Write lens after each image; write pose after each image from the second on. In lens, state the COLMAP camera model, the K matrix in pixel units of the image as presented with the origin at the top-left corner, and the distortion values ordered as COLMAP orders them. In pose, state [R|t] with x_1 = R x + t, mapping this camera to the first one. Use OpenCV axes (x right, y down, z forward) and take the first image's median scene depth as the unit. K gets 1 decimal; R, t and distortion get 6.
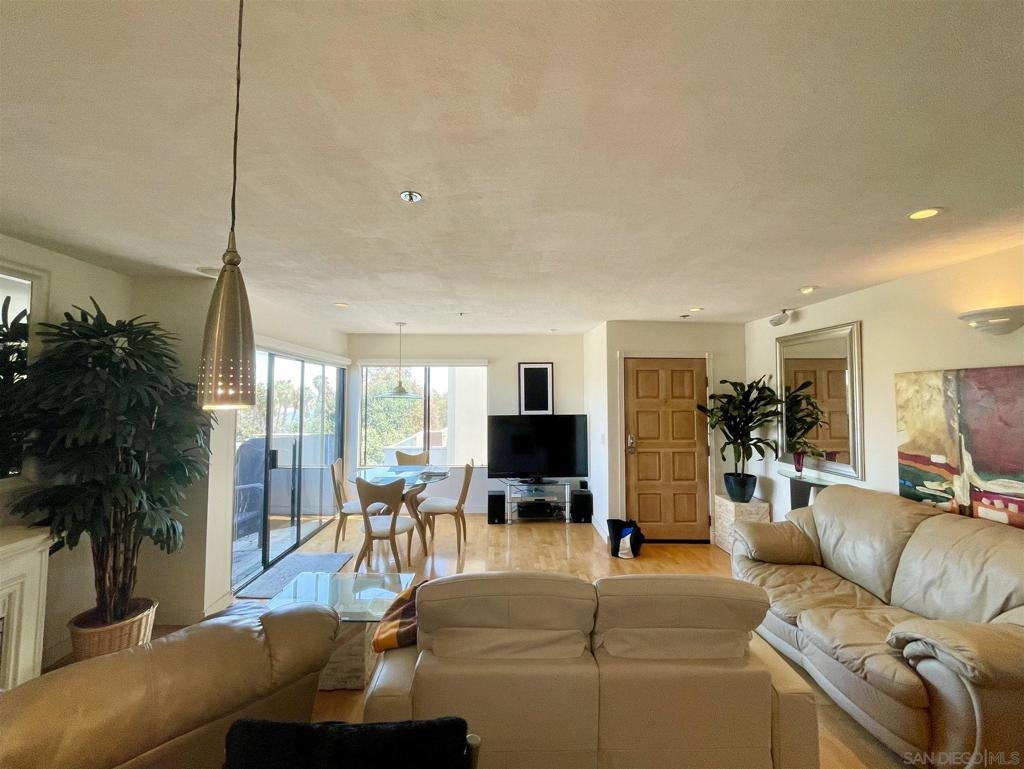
lens RADIAL K [[426.1, 0, 506.0], [0, 426.1, 371.2], [0, 0, 1]] dist [0.000151, 0.000127]
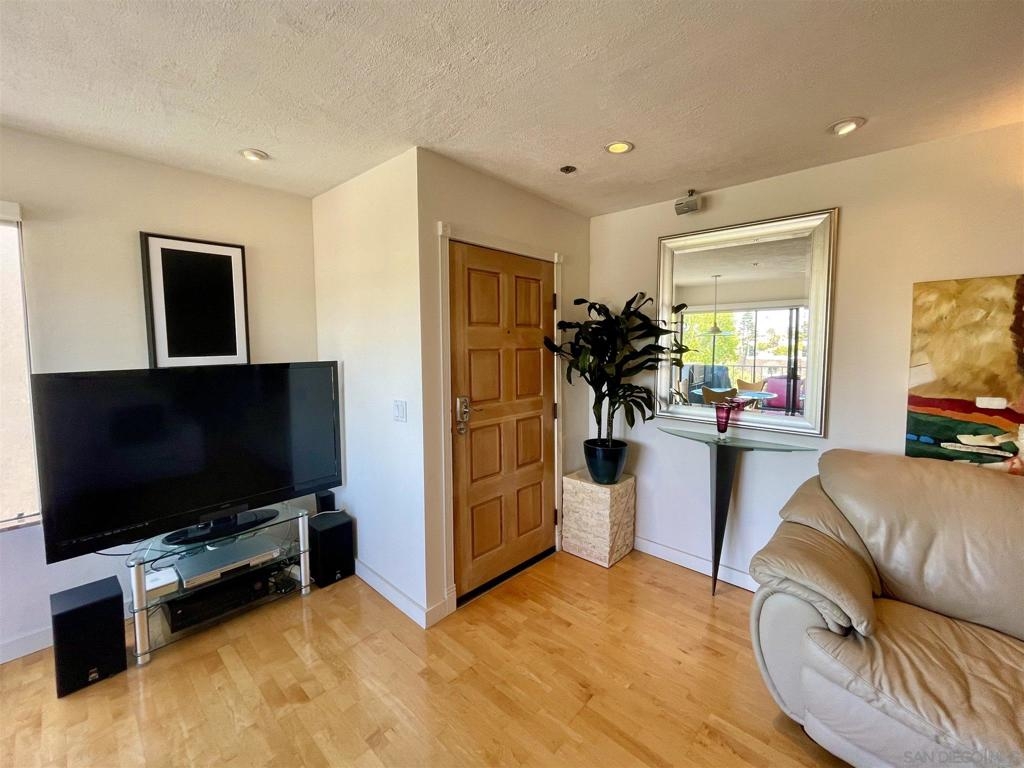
lens RADIAL K [[426.1, 0, 506.0], [0, 426.1, 370.7], [0, 0, 1]] dist [0.000151, 0.000127]
pose [[0.702942, -0.049398, 0.709530, -0.022578], [-0.039201, 0.993378, 0.107998, 0.061404], [-0.710166, -0.103731, 0.696351, 0.610139]]
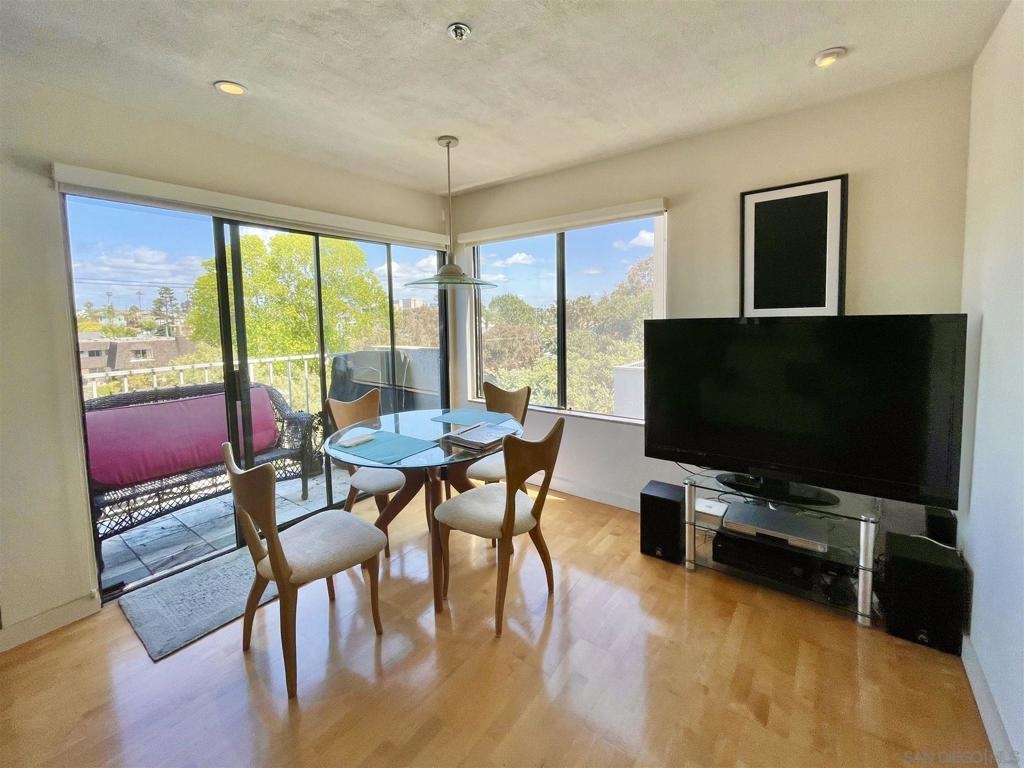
lens RADIAL K [[427.2, 0, 509.3], [0, 427.2, 344.9], [0, 0, 1]] dist [-0.000771, -0.000051]
pose [[0.782769, 0.028141, -0.621676, 0.143908], [0.060265, 0.990854, 0.120733, 0.078276], [0.619388, -0.131972, 0.773913, 0.649486]]
